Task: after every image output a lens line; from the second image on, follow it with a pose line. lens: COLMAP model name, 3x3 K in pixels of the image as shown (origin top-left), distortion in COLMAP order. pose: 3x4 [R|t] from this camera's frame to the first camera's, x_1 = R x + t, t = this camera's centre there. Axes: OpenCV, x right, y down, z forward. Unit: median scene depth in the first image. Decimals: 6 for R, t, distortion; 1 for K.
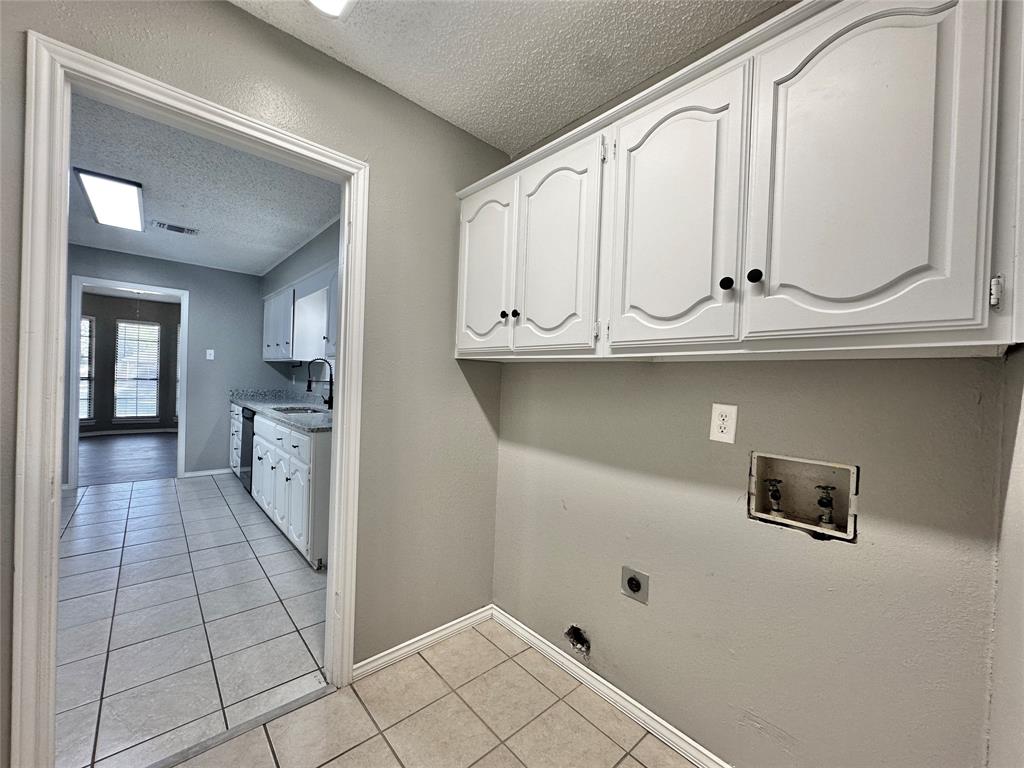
lens RADIAL K [[408.6, 0, 514.6], [0, 408.6, 383.7], [0, 0, 1]] dist [-0.003040, 0.000543]
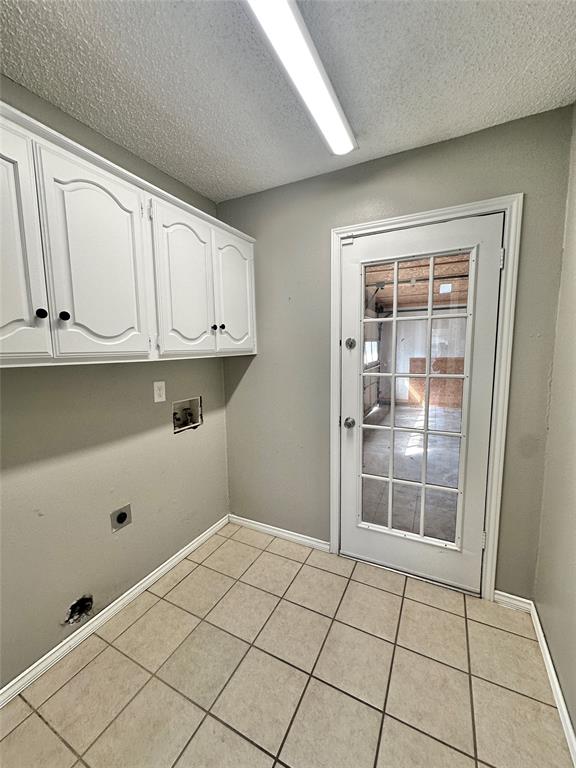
lens RADIAL K [[306.5, 0, 289.2], [0, 306.5, 383.3], [0, 0, 1]] dist [-0.003040, 0.000543]
pose [[-0.362265, -0.139145, 0.921631, -0.945197], [0.008959, 0.988229, 0.152721, -0.143942], [-0.932032, 0.063582, -0.356754, 0.918645]]
